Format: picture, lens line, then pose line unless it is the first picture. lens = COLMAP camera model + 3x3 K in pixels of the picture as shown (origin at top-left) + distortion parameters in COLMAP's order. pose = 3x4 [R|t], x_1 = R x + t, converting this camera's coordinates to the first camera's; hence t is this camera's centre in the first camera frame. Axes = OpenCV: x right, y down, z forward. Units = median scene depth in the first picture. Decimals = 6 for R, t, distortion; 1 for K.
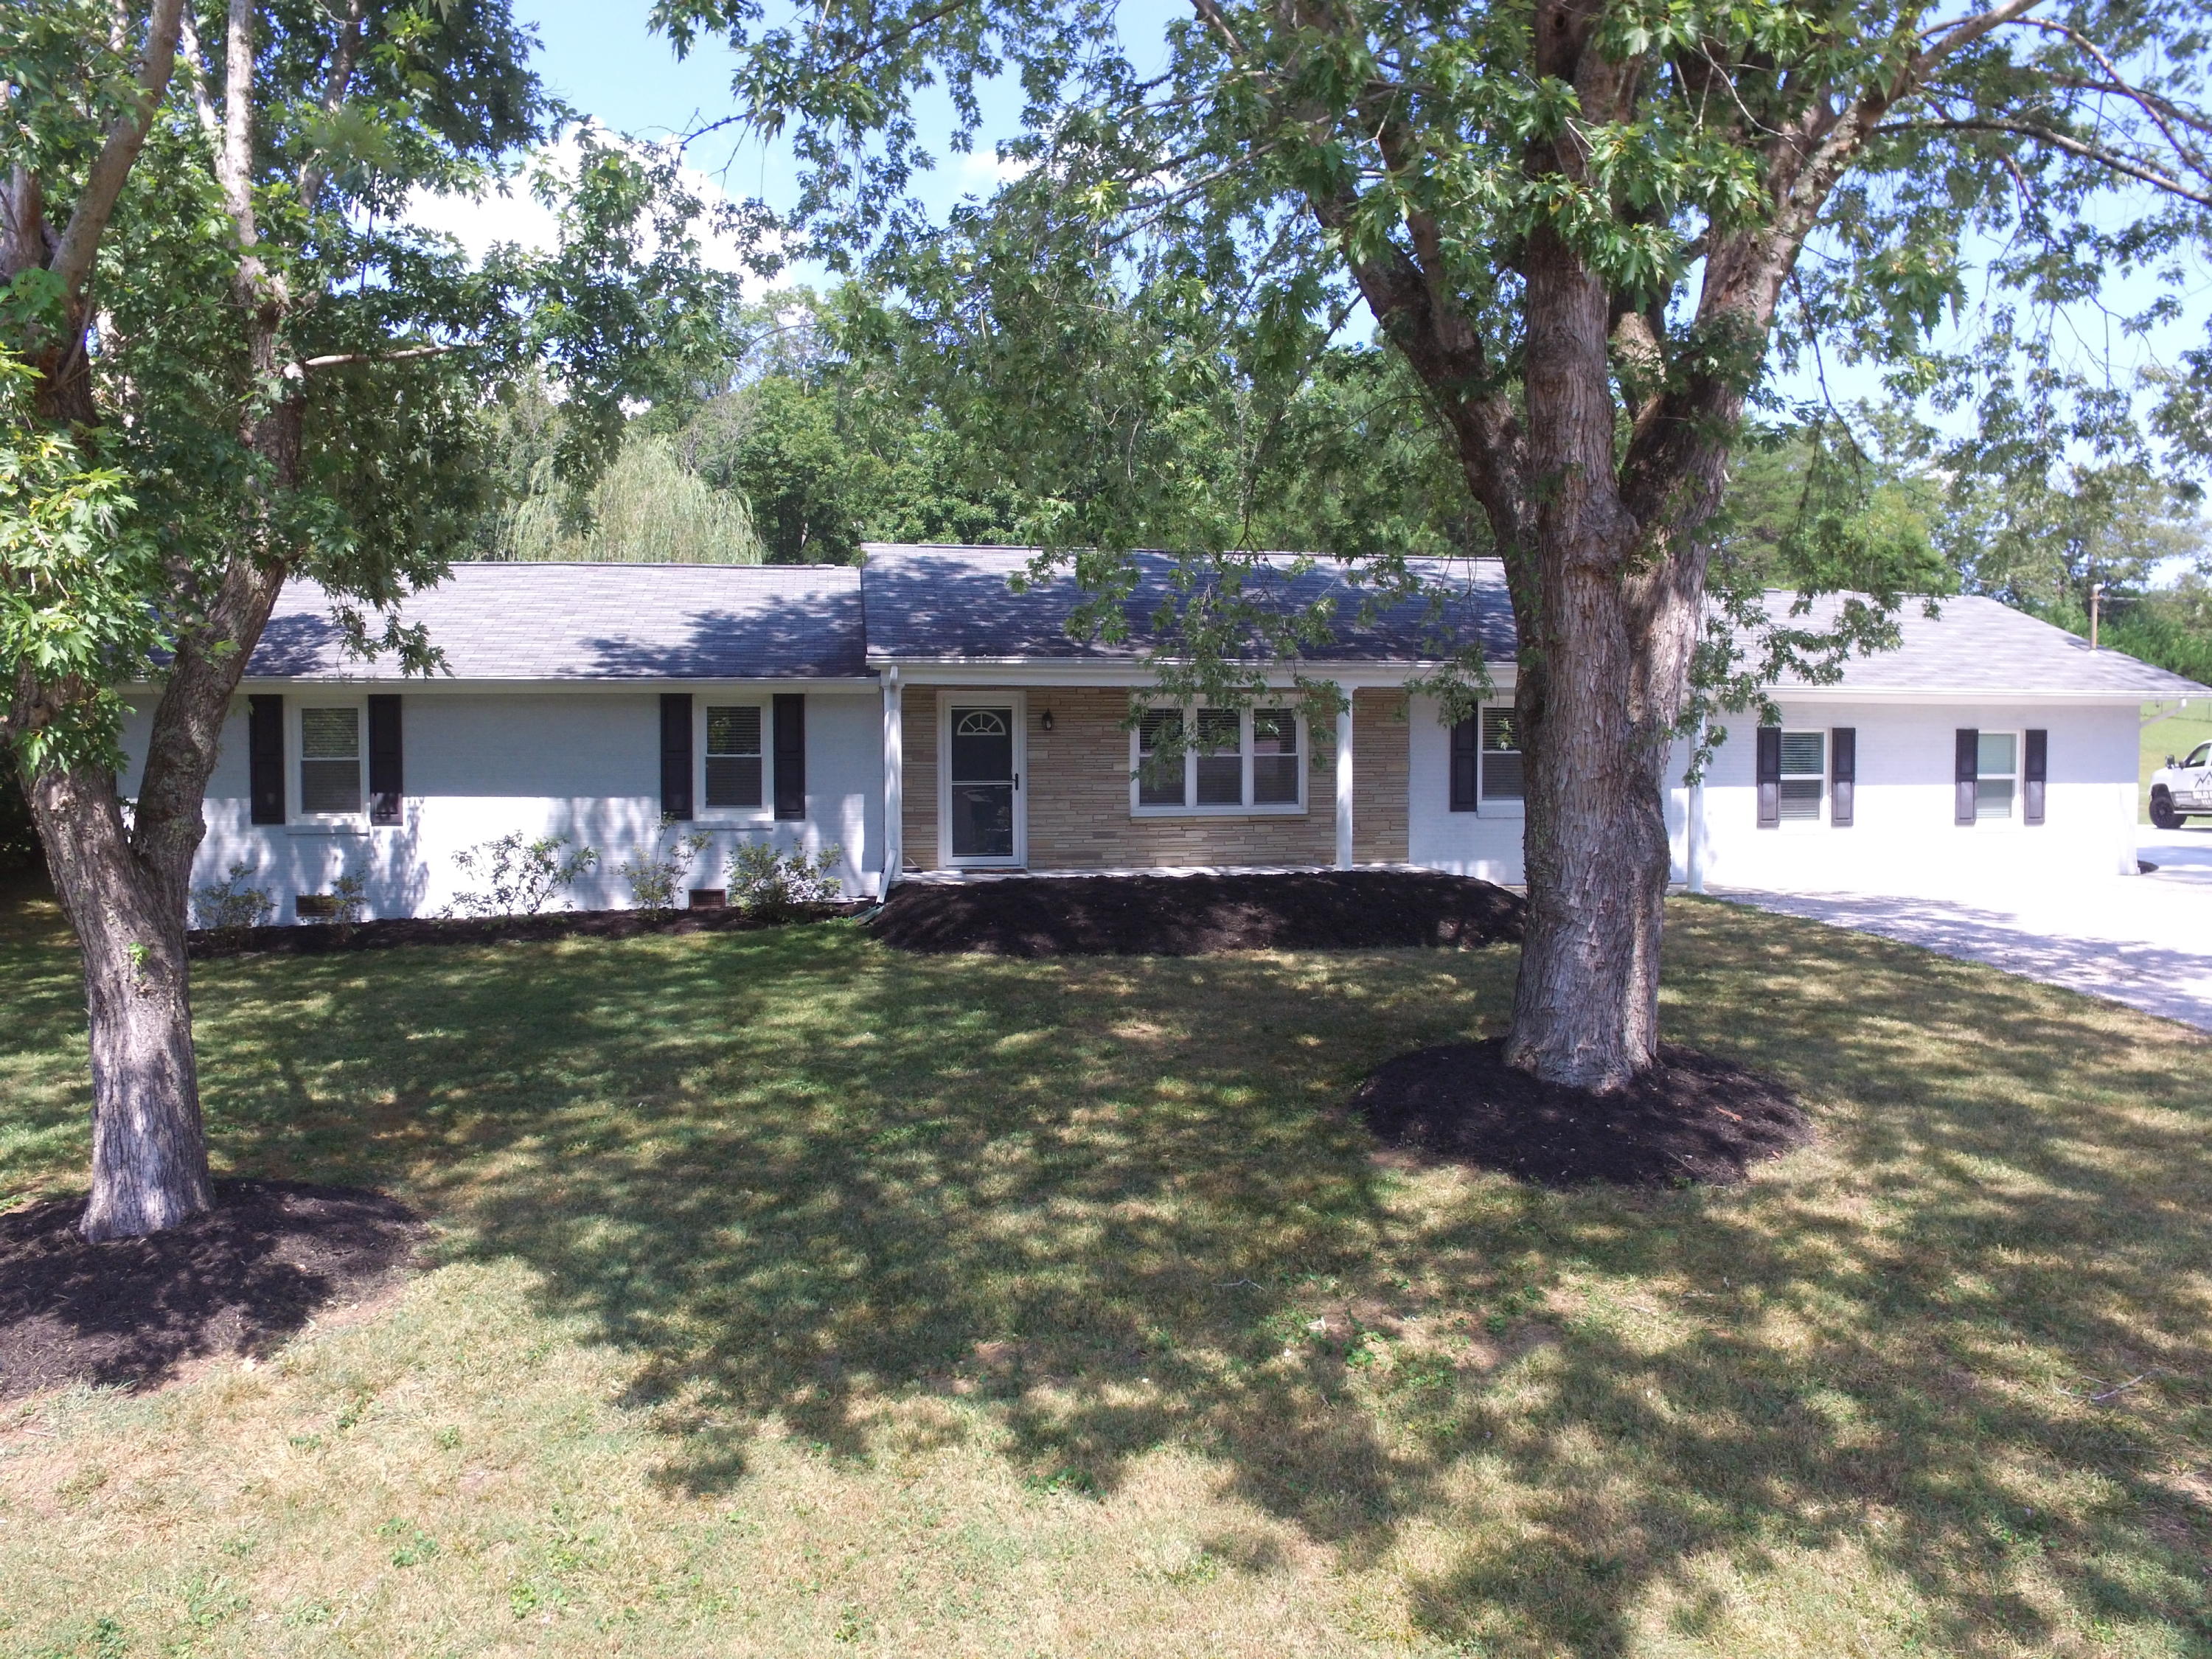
lens RADIAL K [[1490.3, 0, 1111.0], [0, 1490.3, 785.5], [0, 0, 1]] dist [-0.123548, 0.088564]
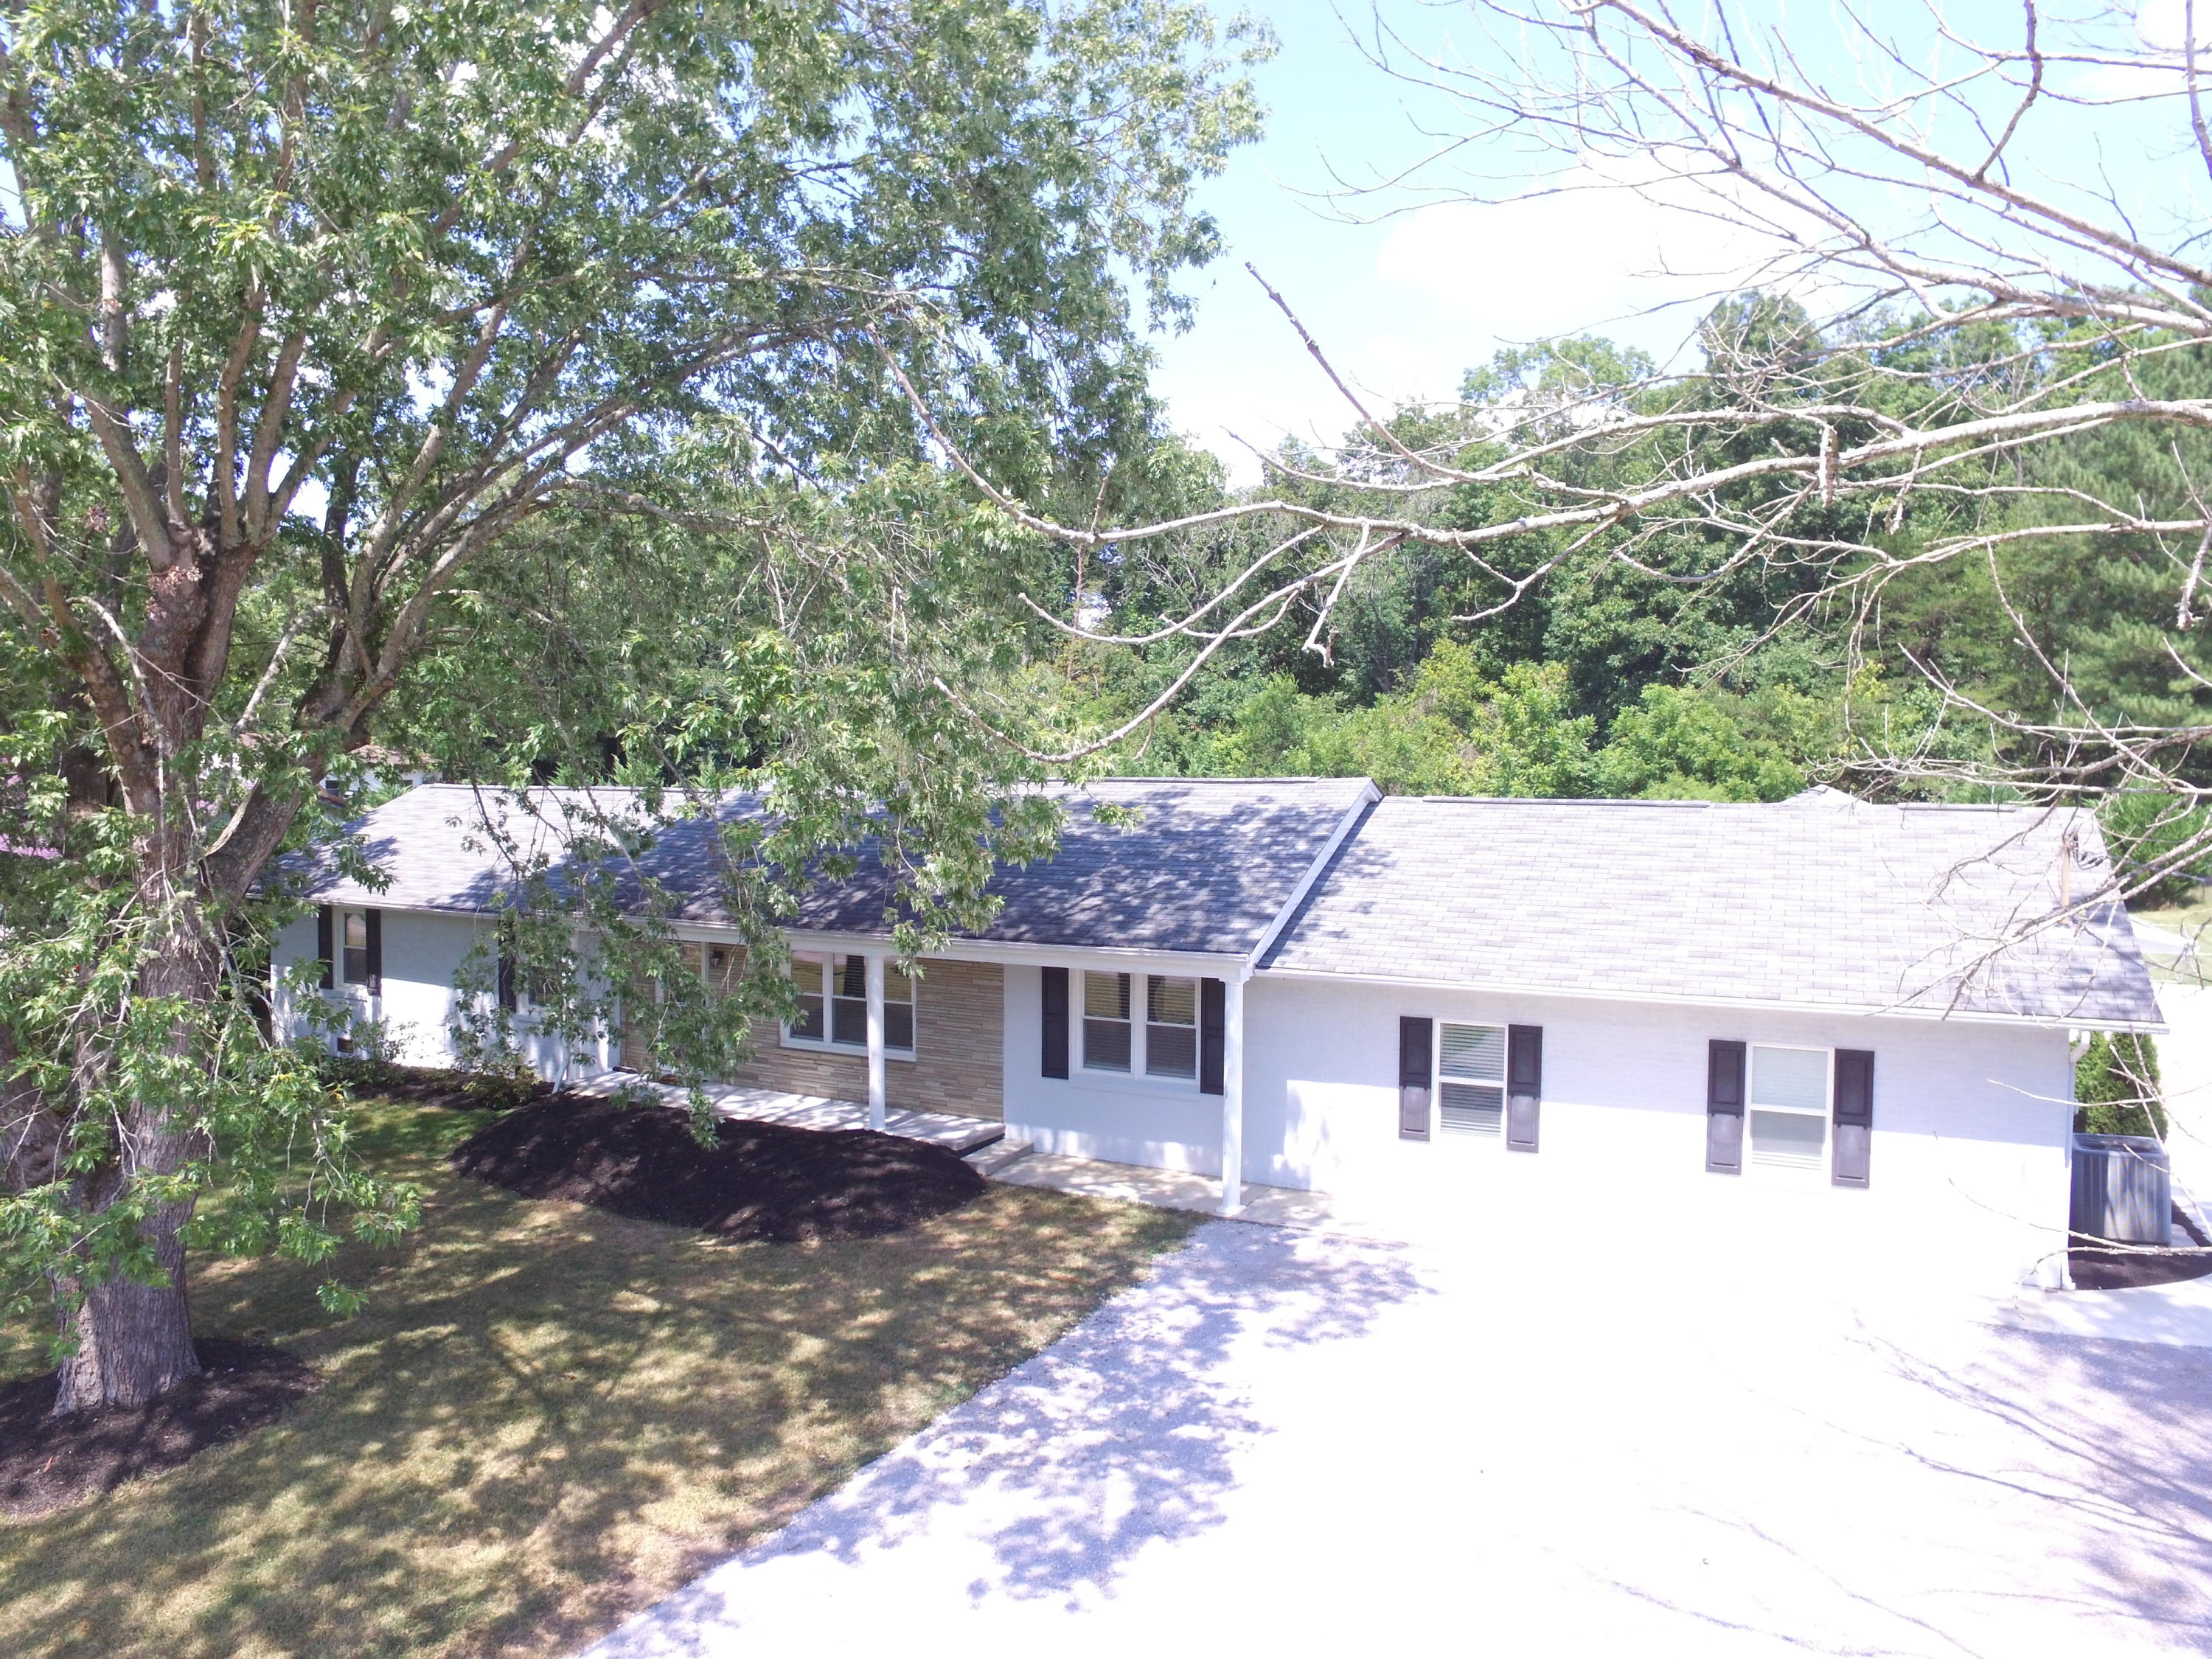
lens RADIAL K [[1490.3, 0, 1111.0], [0, 1490.3, 785.5], [0, 0, 1]] dist [-0.123548, 0.088564]
pose [[0.790448, -0.022069, -0.612131, 0.807366], [-0.104590, 0.979812, -0.170383, -0.007734], [0.603533, 0.198701, 0.772182, 0.195707]]
